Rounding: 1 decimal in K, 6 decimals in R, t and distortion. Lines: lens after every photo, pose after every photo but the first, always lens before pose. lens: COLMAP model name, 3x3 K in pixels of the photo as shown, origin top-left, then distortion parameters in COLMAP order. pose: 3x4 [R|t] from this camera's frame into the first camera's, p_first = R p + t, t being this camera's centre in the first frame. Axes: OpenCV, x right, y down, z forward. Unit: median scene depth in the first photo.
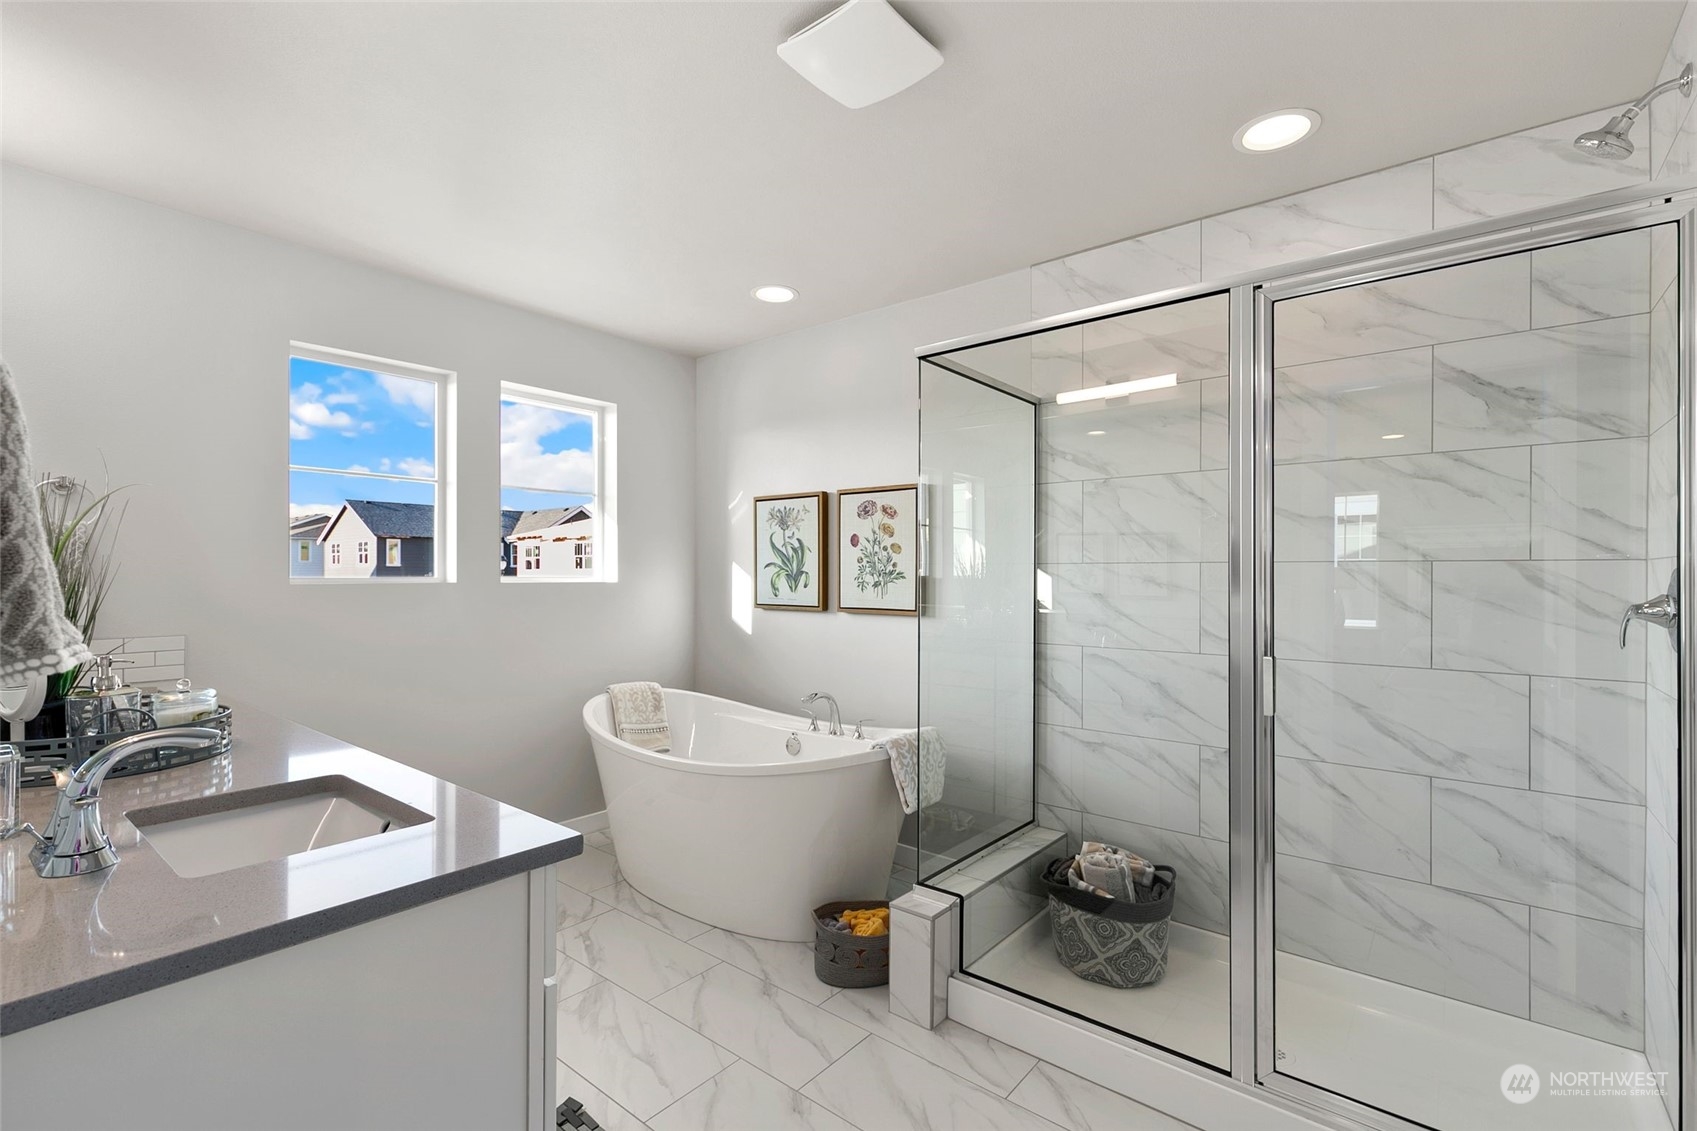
lens RADIAL K [[772.4, 0, 842.5], [0, 772.4, 574.3], [0, 0, 1]] dist [0.003965, 0.000562]
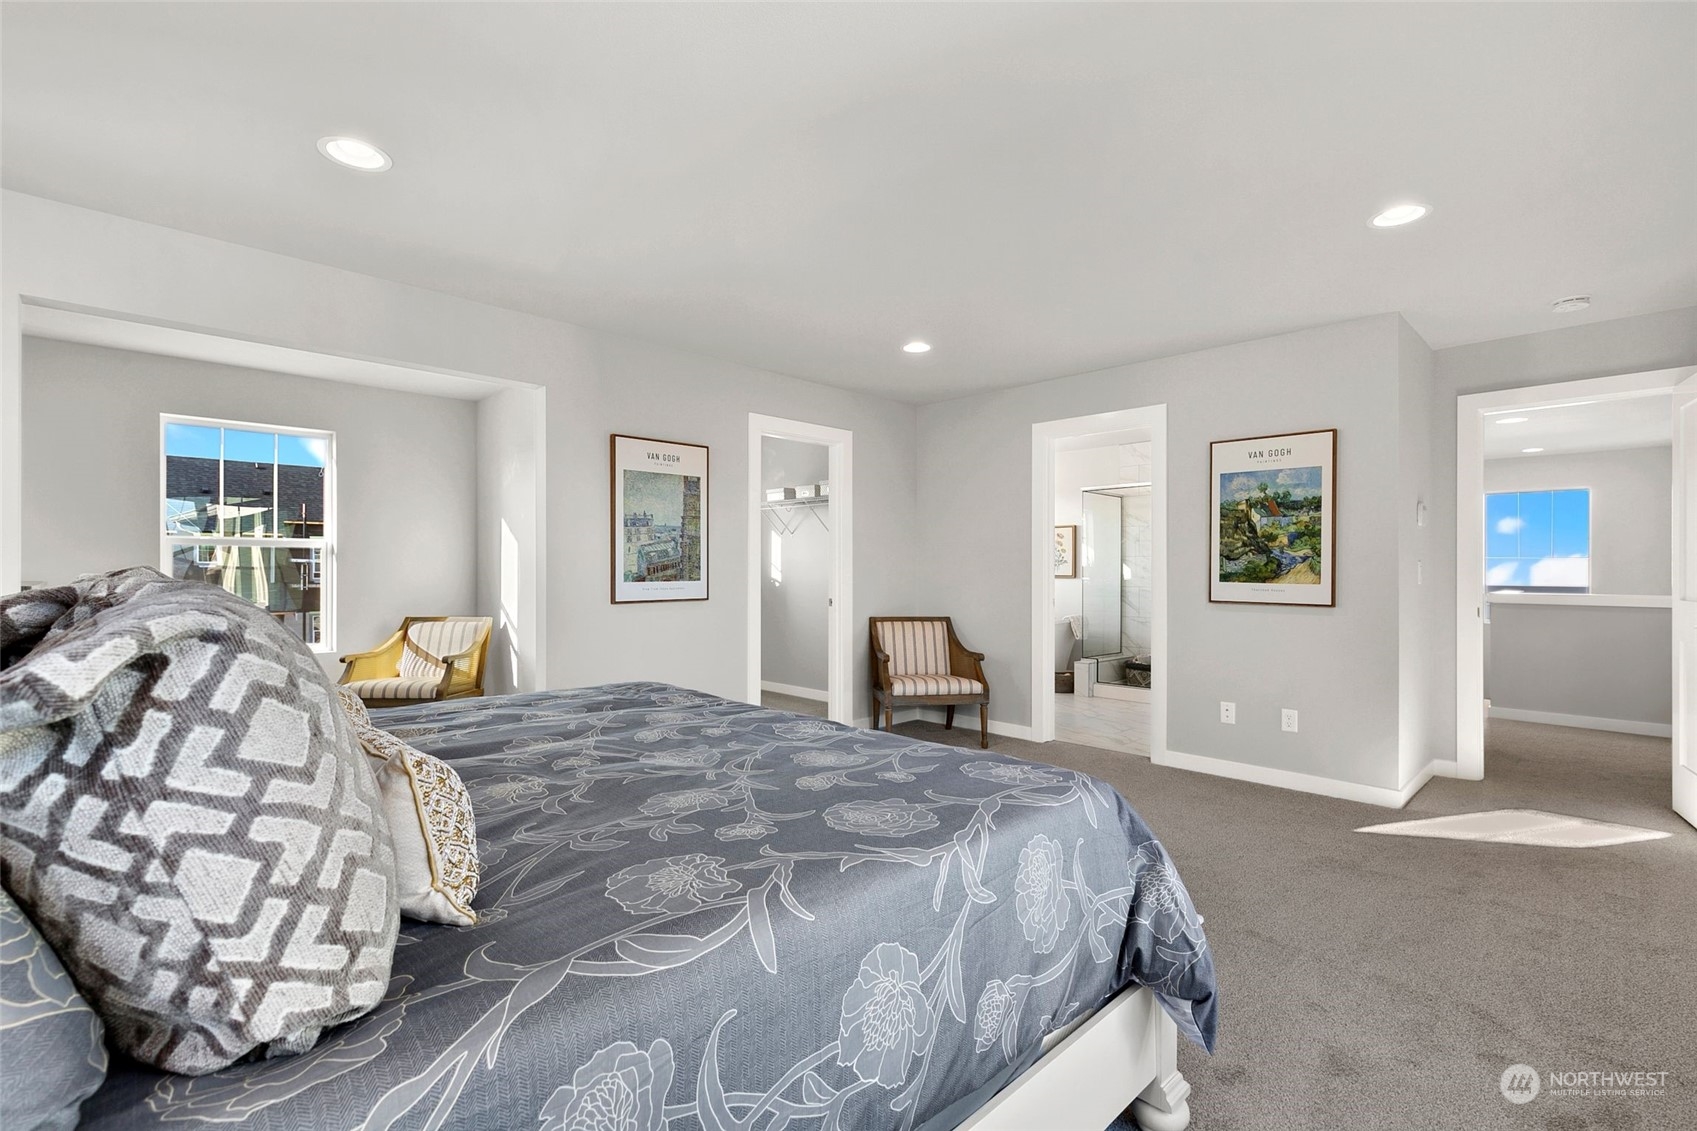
lens RADIAL K [[772.4, 0, 842.5], [0, 772.4, 574.3], [0, 0, 1]] dist [0.003965, 0.000562]
pose [[0.994751, -0.004176, -0.102241, -0.377401], [0.004817, 0.999970, 0.006028, 0.023233], [0.102212, -0.006489, 0.994741, -1.521396]]
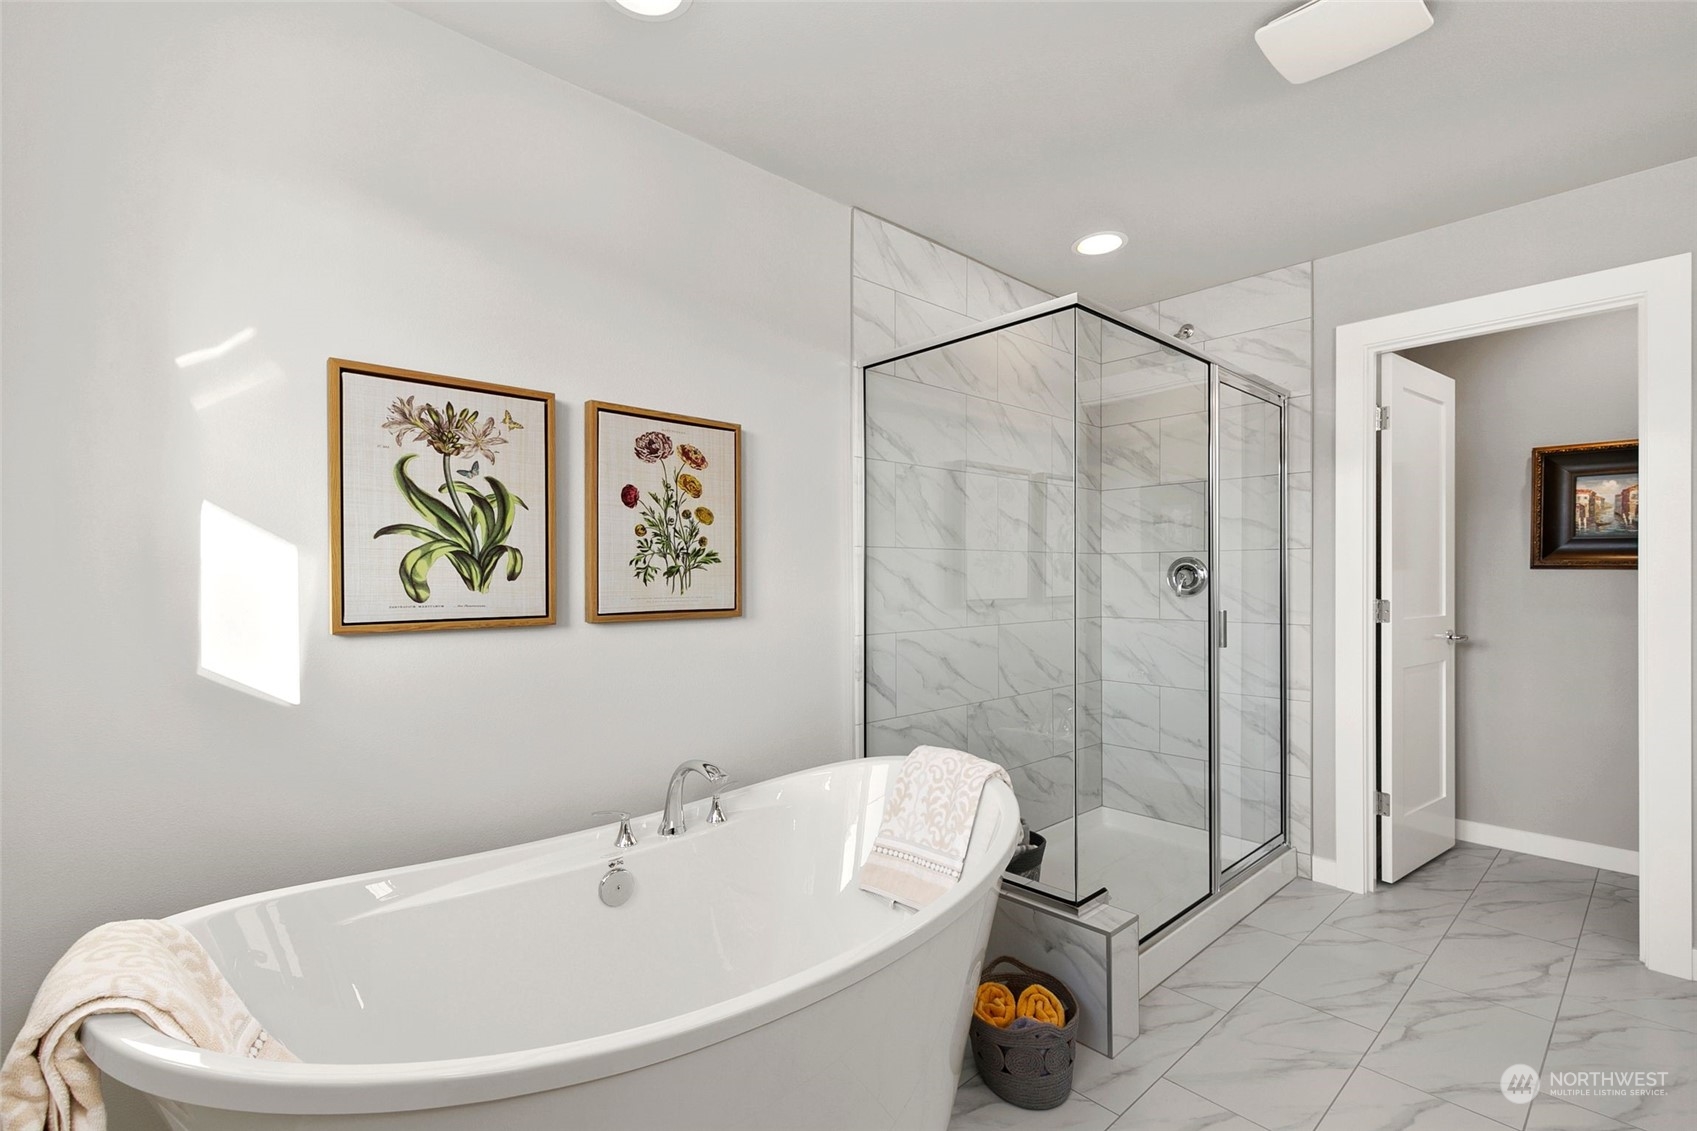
lens RADIAL K [[772.4, 0, 842.5], [0, 772.4, 574.3], [0, 0, 1]] dist [0.003965, 0.000562]
pose [[0.124357, -0.005969, 0.992220, -0.549097], [-0.000724, 0.999981, 0.006106, 0.011364], [-0.992237, -0.001478, 0.124351, 0.784989]]
